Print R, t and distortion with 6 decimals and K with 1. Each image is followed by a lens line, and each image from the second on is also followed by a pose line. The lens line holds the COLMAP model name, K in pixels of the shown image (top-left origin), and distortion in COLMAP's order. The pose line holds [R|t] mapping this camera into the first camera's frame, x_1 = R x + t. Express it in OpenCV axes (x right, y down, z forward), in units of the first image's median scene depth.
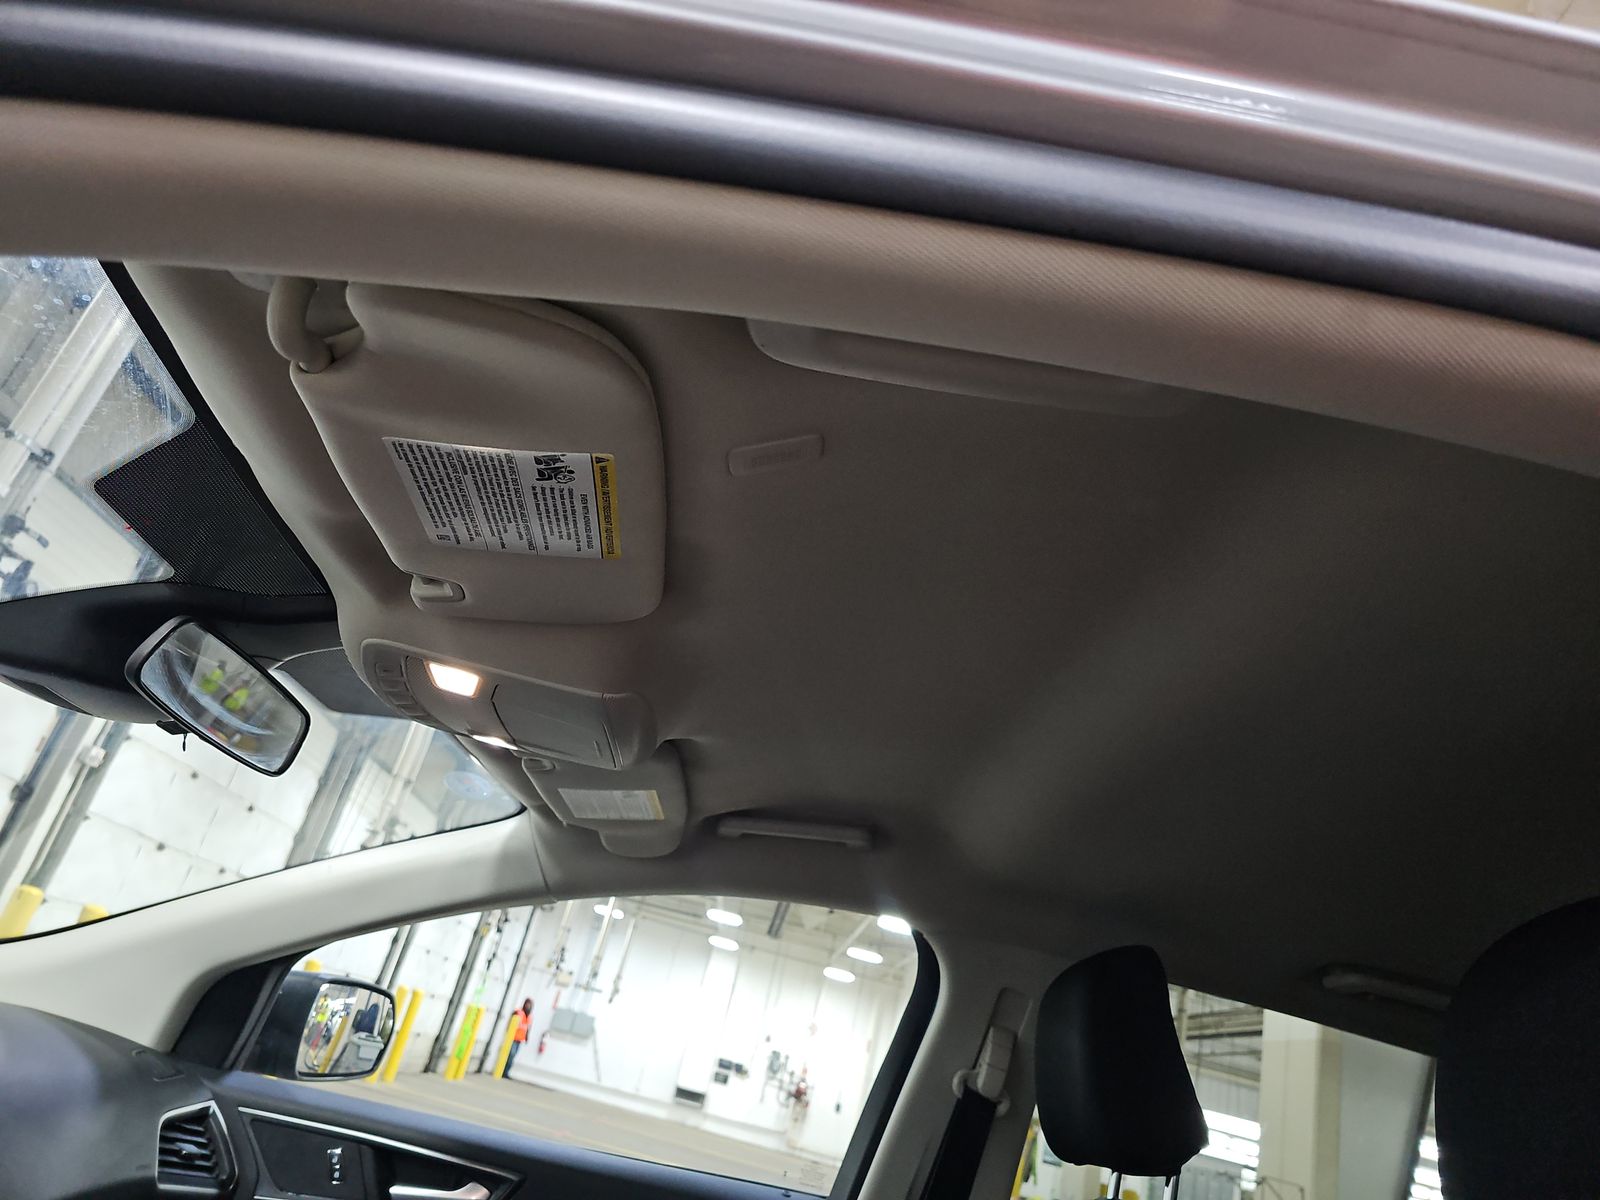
lens RADIAL K [[1083.2, 0, 800.0], [0, 1083.2, 600.0], [0, 0, 1]] dist [0.050487, -0.053162]
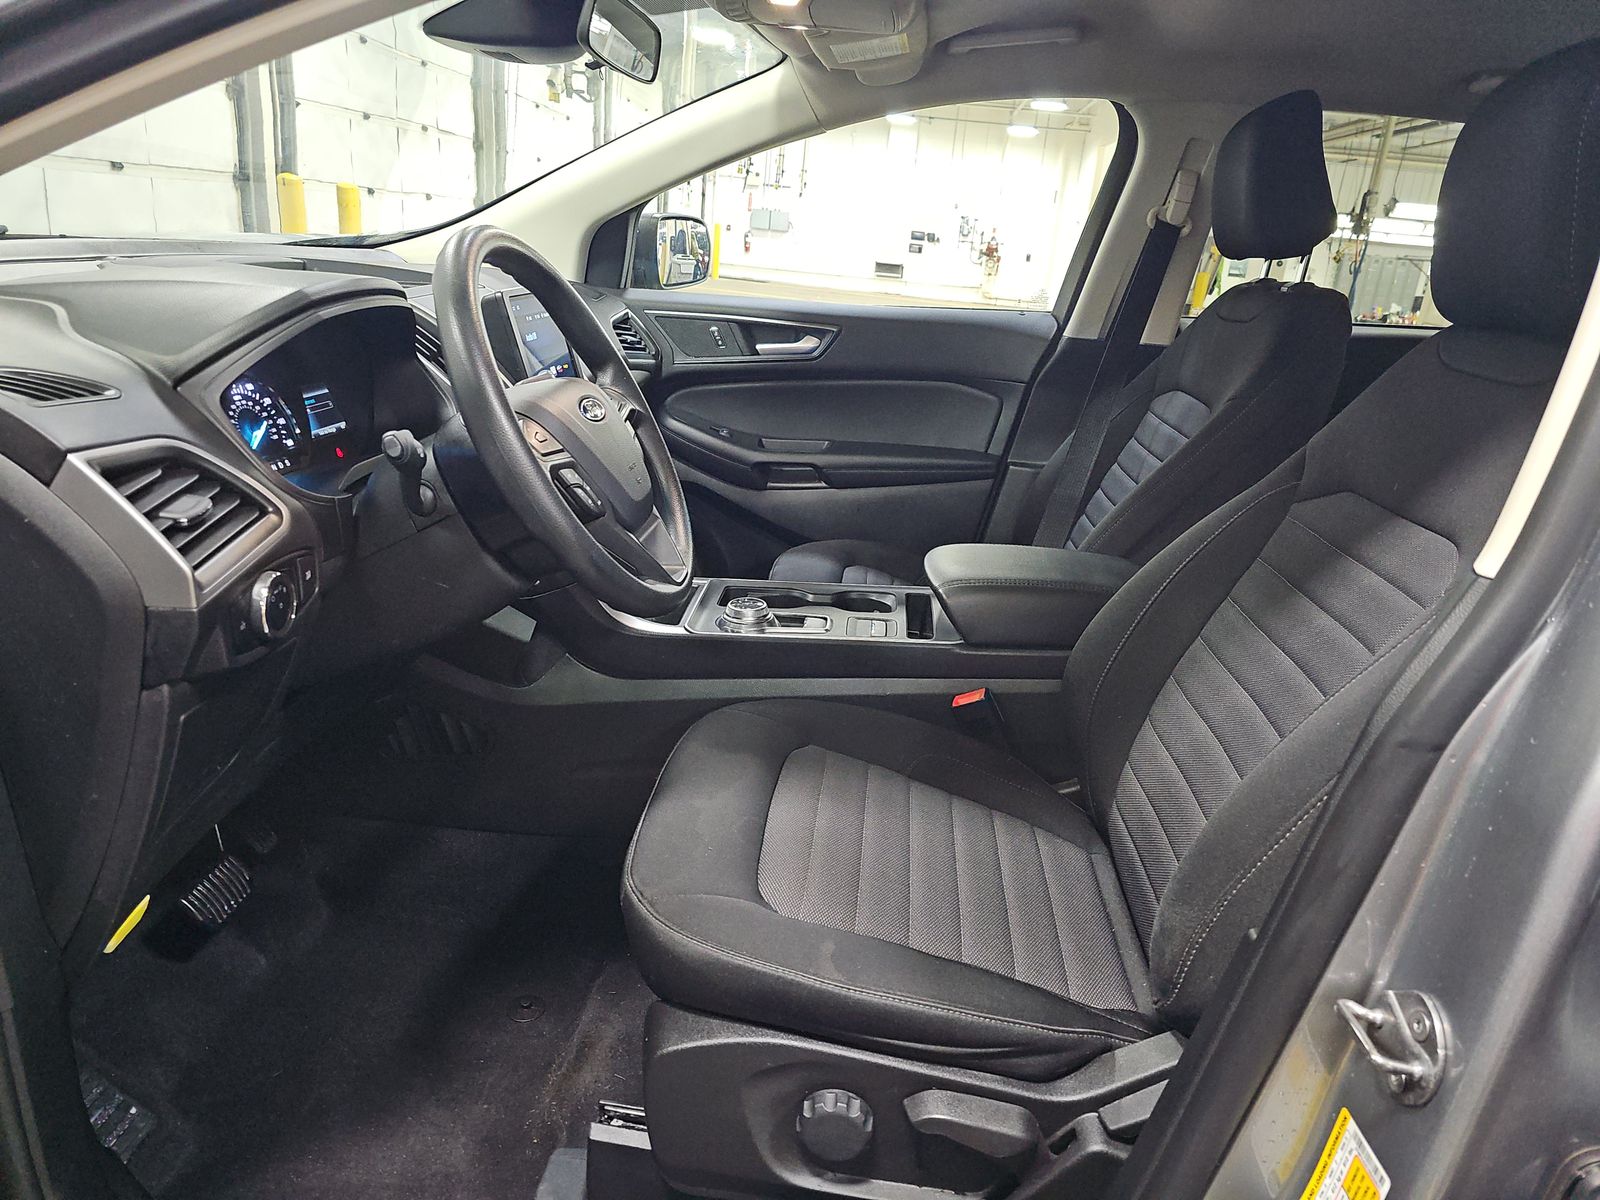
lens RADIAL K [[1083.2, 0, 800.0], [0, 1083.2, 600.0], [0, 0, 1]] dist [0.050487, -0.053162]
pose [[0.977045, -0.088290, -0.193874, -0.052745], [0.194423, 0.741546, 0.642113, -0.140159], [0.087074, -0.665068, 0.741689, -0.310690]]
